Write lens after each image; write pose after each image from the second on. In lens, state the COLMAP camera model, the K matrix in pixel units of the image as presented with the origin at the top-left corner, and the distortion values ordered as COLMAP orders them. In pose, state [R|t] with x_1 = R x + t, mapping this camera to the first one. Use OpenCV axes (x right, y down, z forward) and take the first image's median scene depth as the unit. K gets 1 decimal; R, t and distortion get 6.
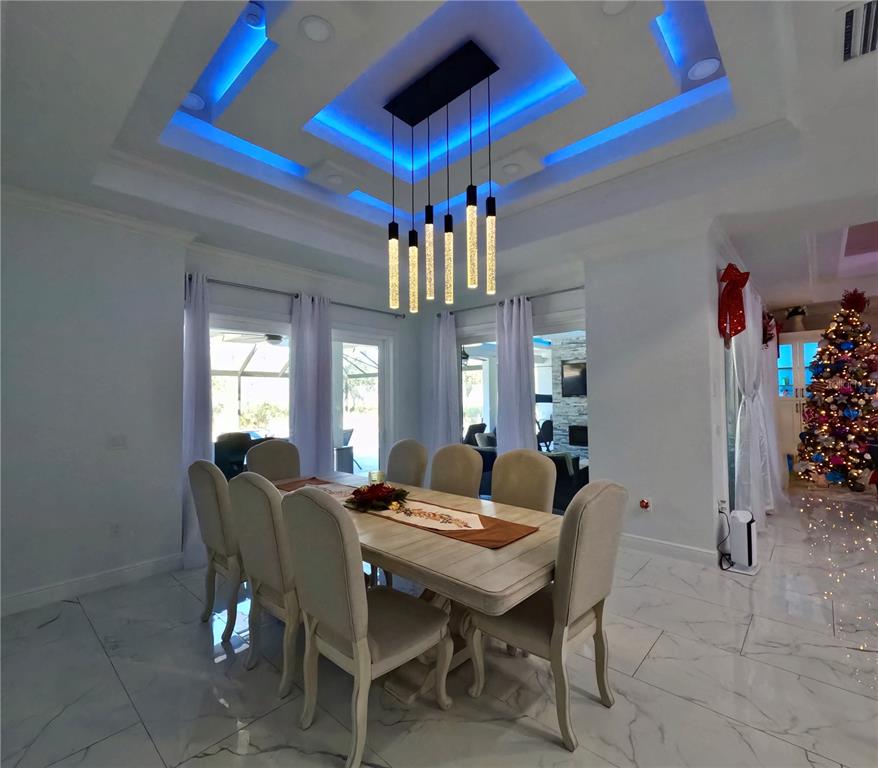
lens RADIAL K [[420.9, 0, 437.3], [0, 420.9, 383.7], [0, 0, 1]] dist [-0.000181, 0.001908]
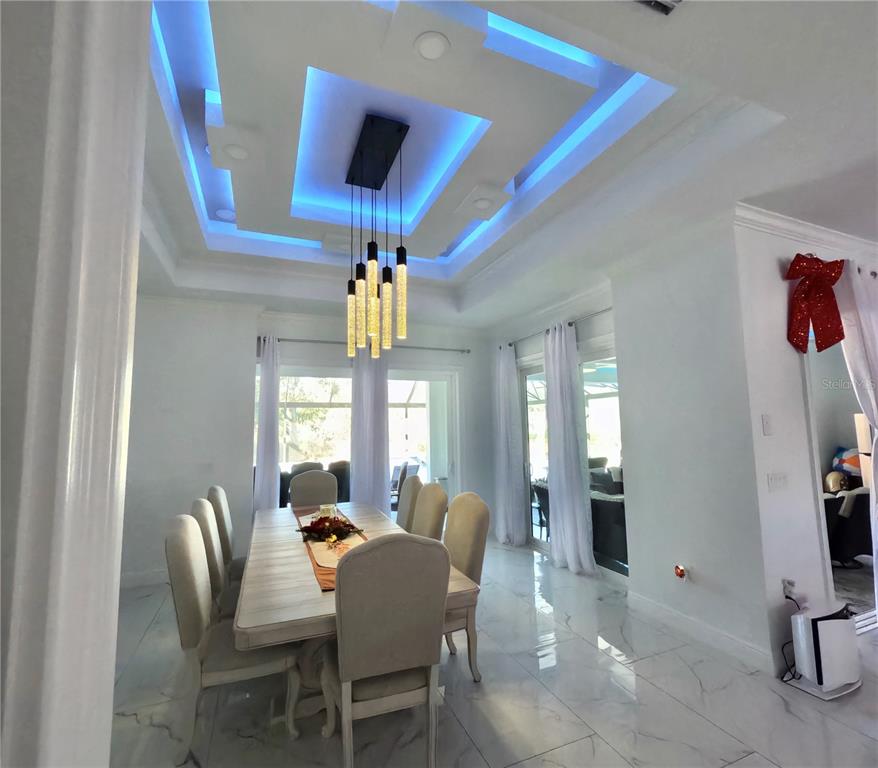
lens RADIAL K [[420.9, 0, 437.8], [0, 420.9, 383.8], [0, 0, 1]] dist [-0.000181, 0.001908]
pose [[0.906111, -0.046905, -0.420431, 0.377192], [0.020598, 0.997547, -0.066898, -0.018741], [0.422538, 0.051956, 0.904855, 0.066201]]
